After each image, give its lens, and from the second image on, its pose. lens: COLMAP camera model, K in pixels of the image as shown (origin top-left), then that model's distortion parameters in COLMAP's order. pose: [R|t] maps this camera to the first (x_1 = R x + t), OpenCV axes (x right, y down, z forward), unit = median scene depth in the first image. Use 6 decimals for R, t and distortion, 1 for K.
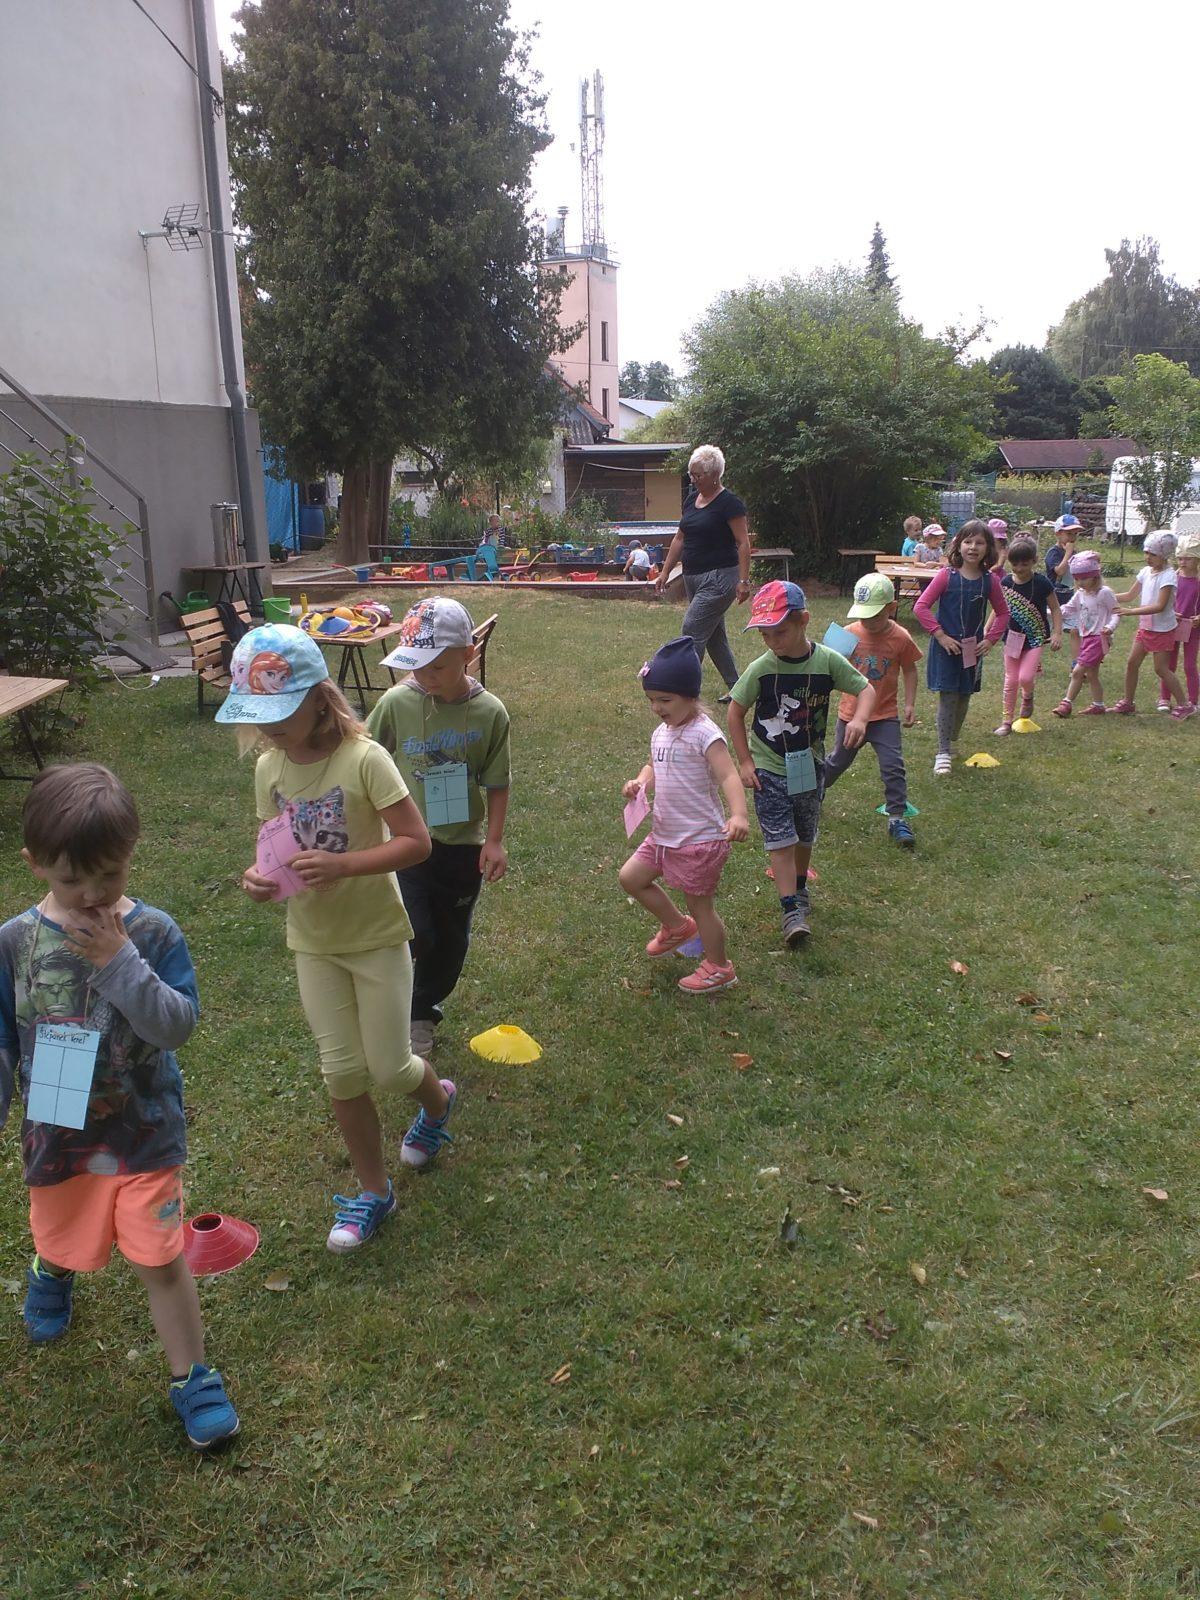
lens RADIAL K [[1444.1, 0, 598.8], [0, 1444.1, 837.8], [0, 0, 1]] dist [0.073545, -0.235070]
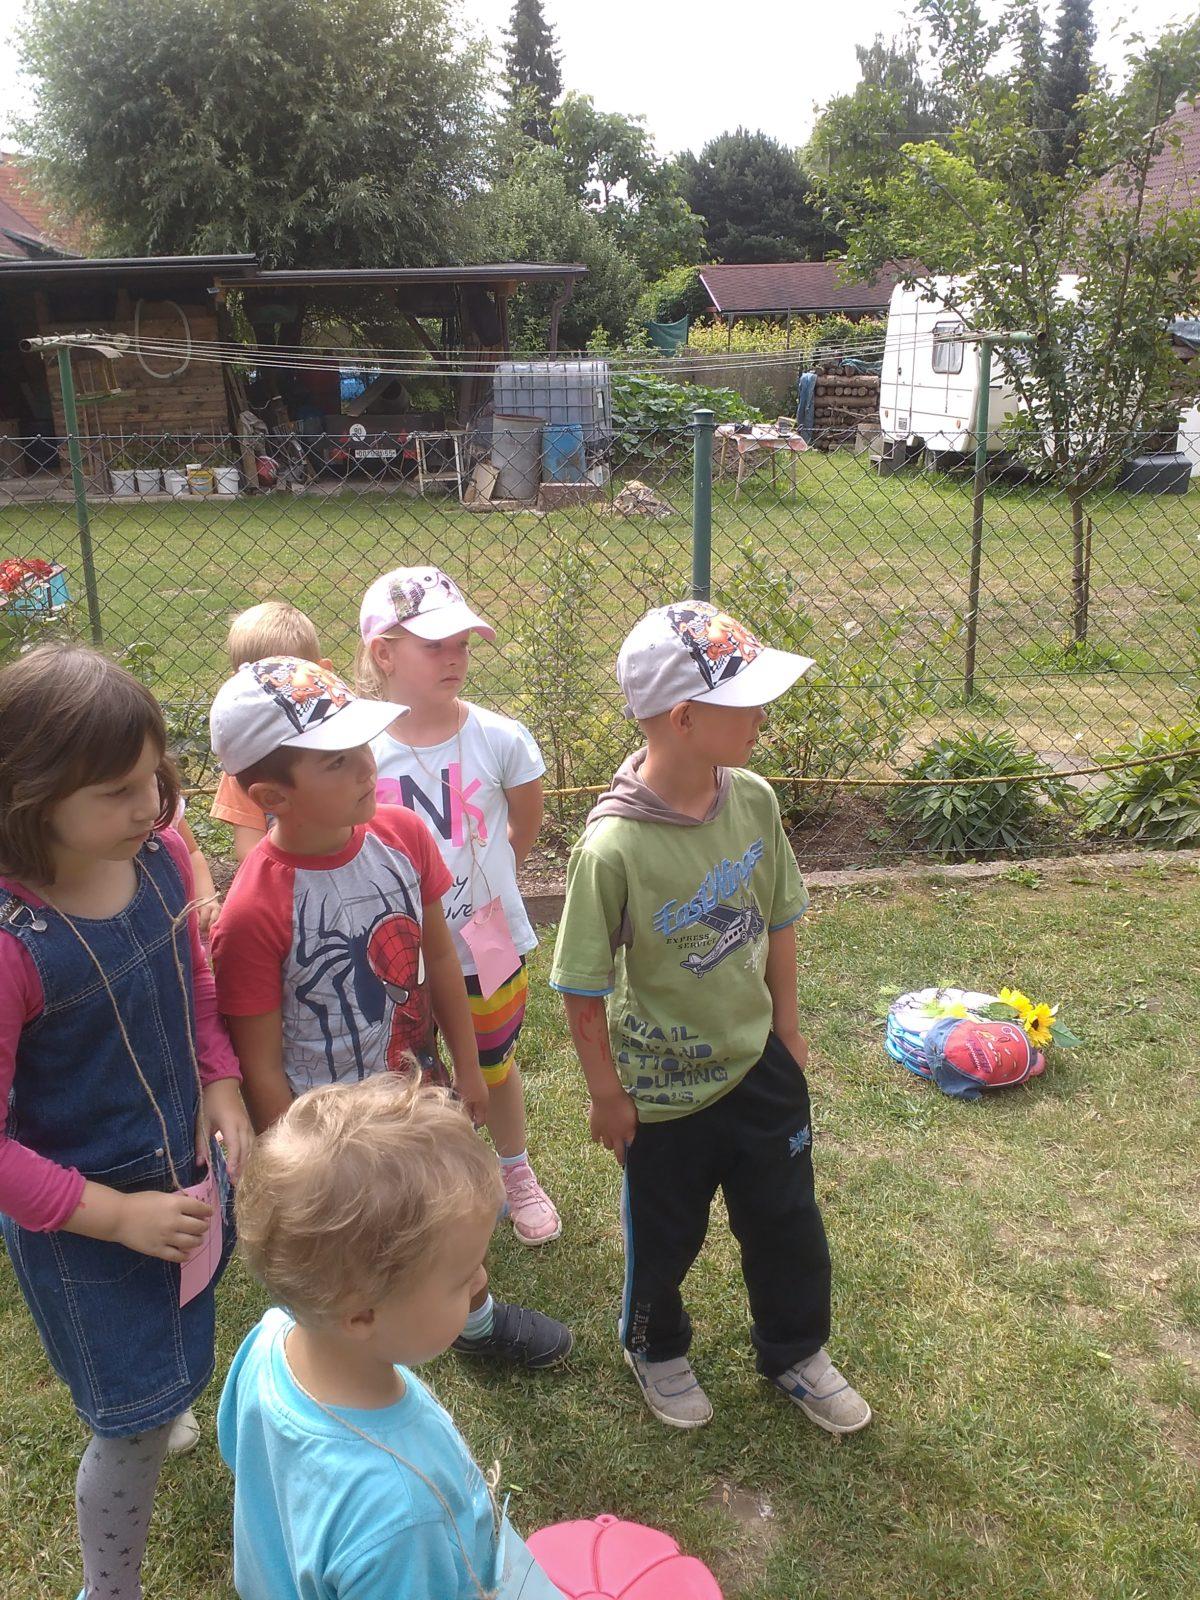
lens RADIAL K [[1437.2, 0, 600.0], [0, 1437.2, 800.0], [0, 0, 1]] dist [0.062229, -0.102707]
pose [[0.987671, -0.066757, 0.141593, 0.106802], [0.056845, 0.995716, 0.072931, -0.077910], [-0.145855, -0.063983, 0.987235, 0.314874]]
